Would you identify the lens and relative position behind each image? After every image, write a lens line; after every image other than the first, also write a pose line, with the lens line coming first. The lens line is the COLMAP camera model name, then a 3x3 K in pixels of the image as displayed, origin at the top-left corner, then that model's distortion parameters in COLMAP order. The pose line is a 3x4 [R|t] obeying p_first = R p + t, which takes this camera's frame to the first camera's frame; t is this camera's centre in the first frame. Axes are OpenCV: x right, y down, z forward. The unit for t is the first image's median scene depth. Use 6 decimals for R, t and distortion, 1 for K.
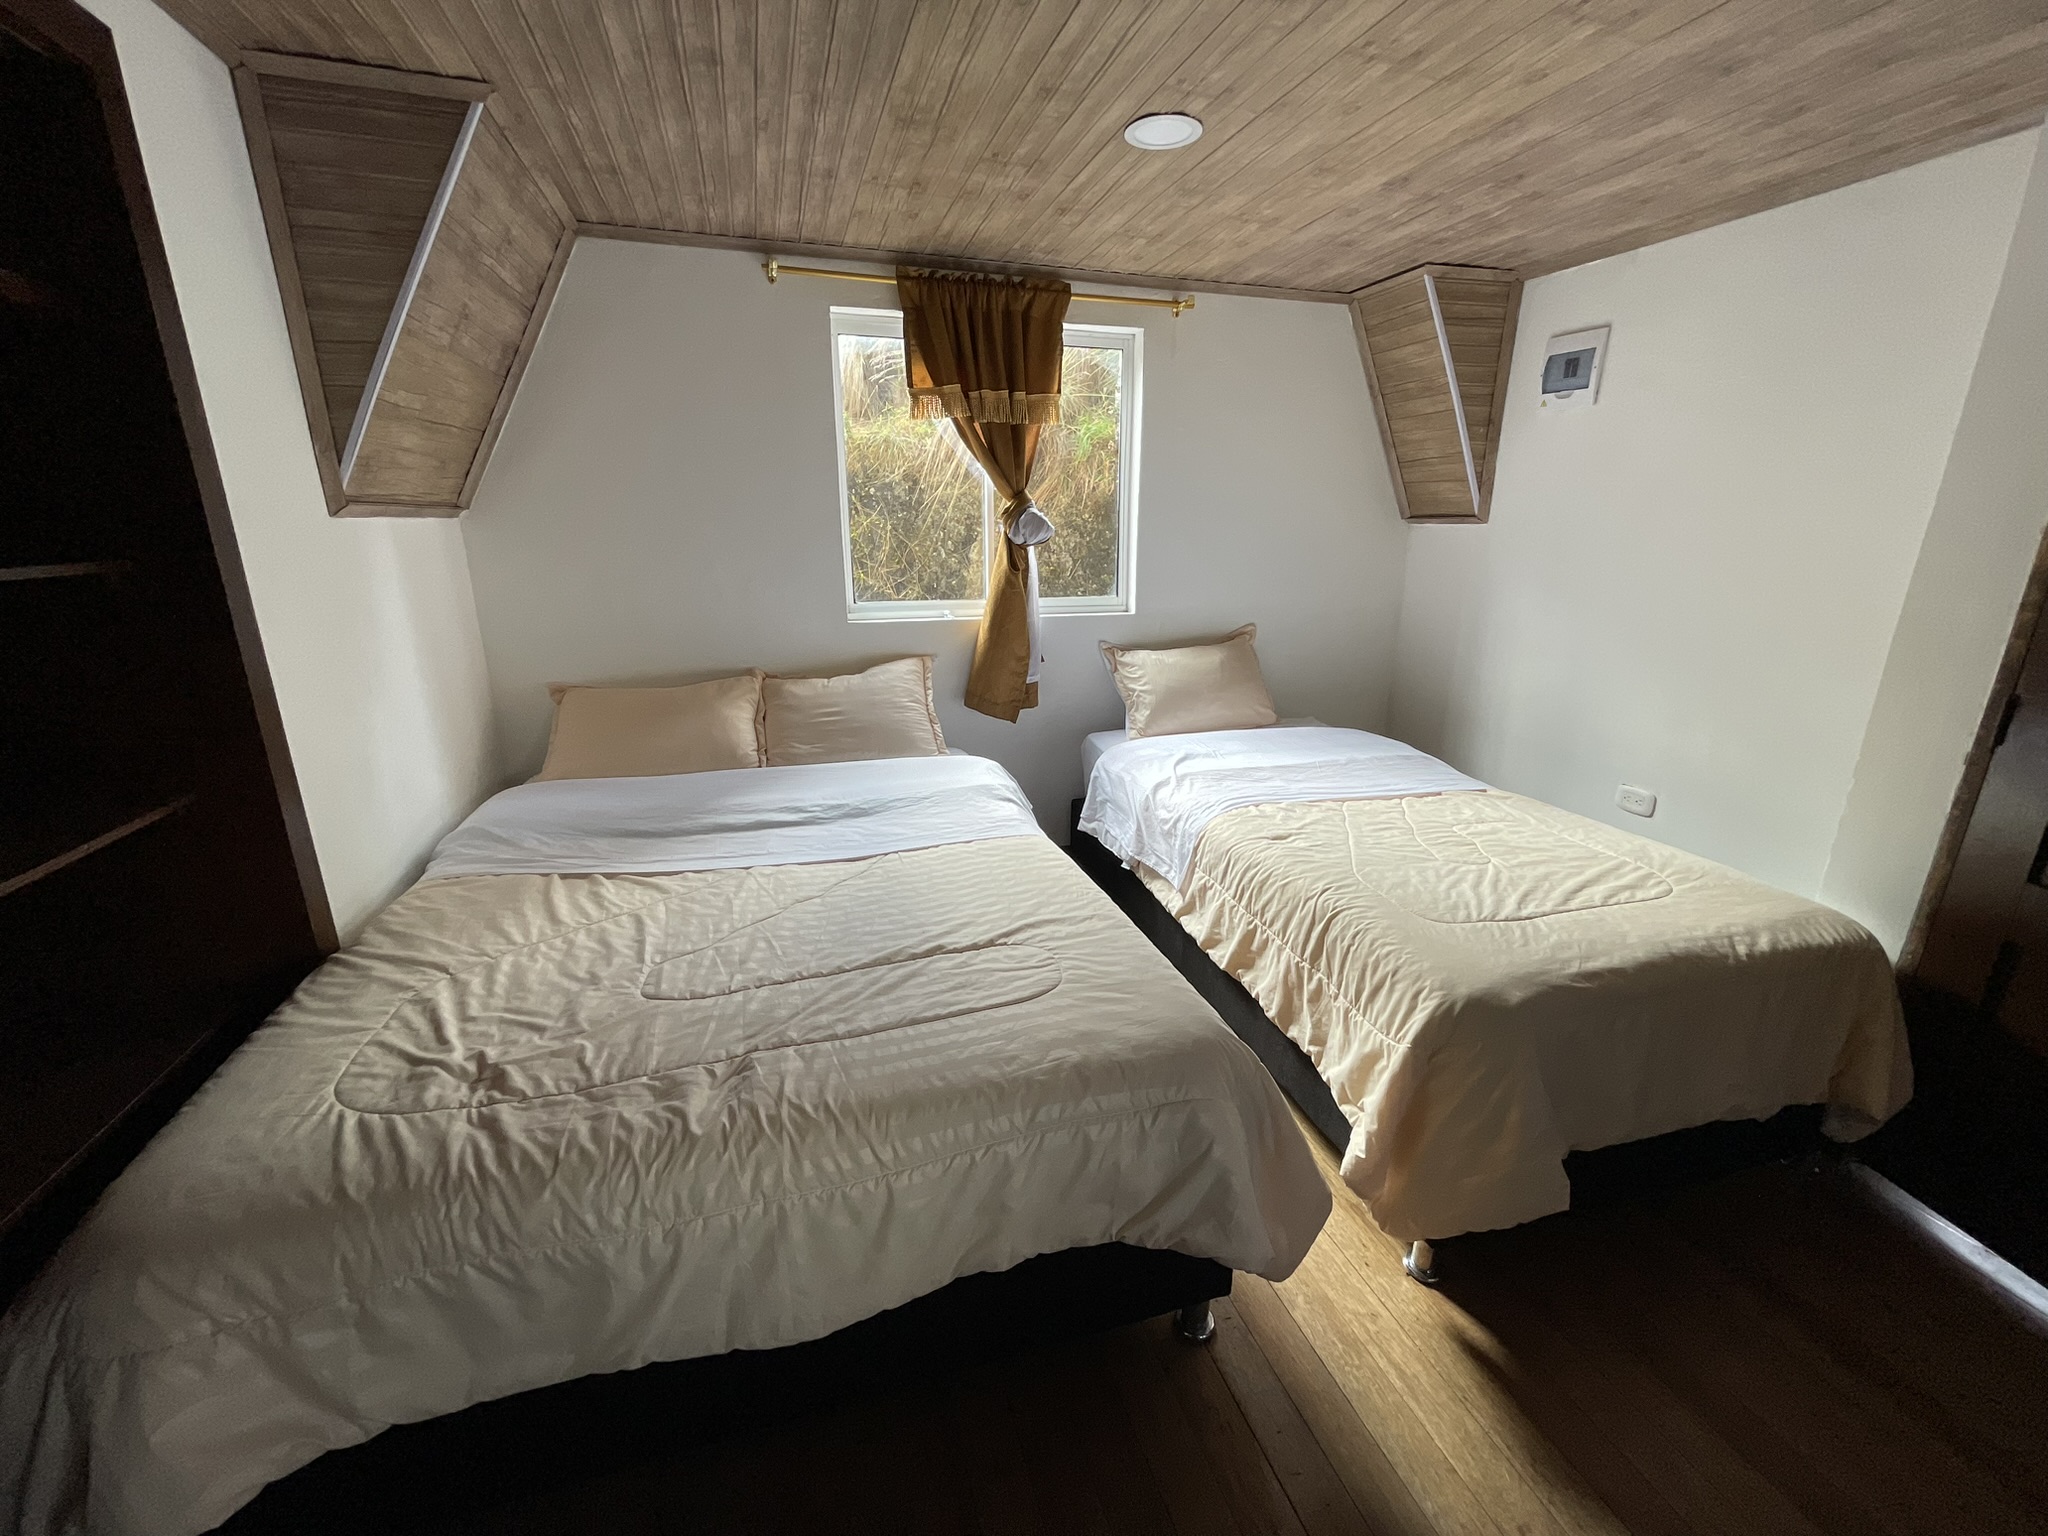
lens RADIAL K [[827.3, 0, 1025.4], [0, 827.3, 767.6], [0, 0, 1]] dist [-0.004359, -0.000334]
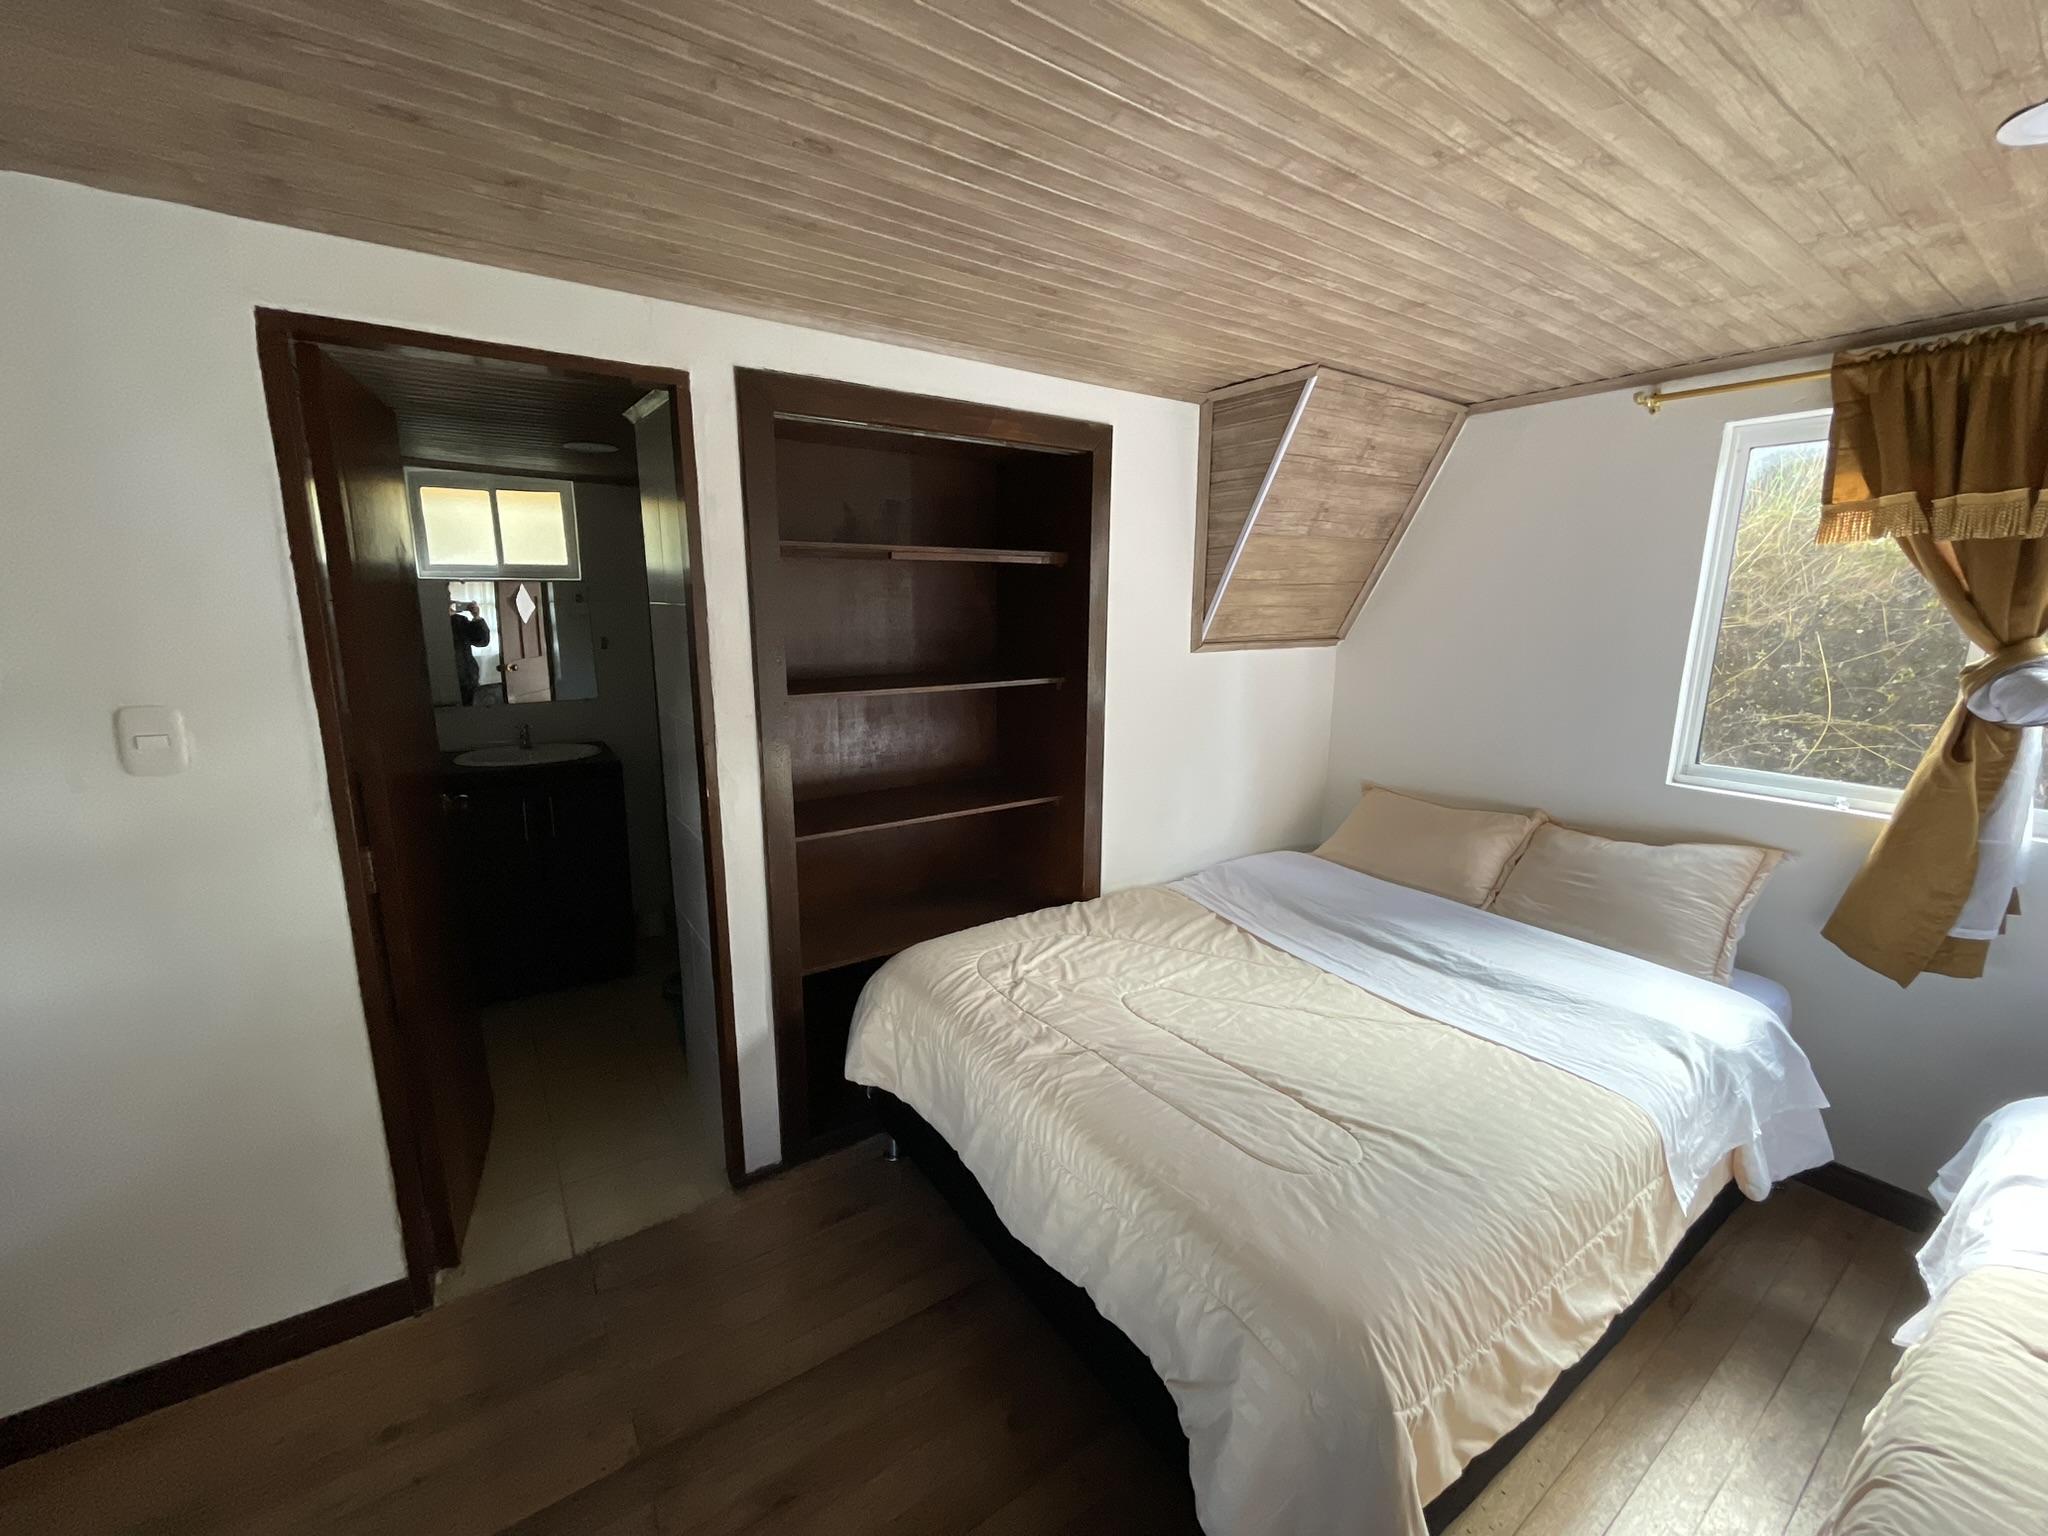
lens RADIAL K [[827.3, 0, 1022.0], [0, 827.3, 767.7], [0, 0, 1]] dist [-0.004359, -0.000334]
pose [[0.299478, 0.187351, -0.935528, 0.519156], [-0.273554, 0.956226, 0.103926, -0.142295], [0.914046, 0.224794, 0.337619, 0.172171]]
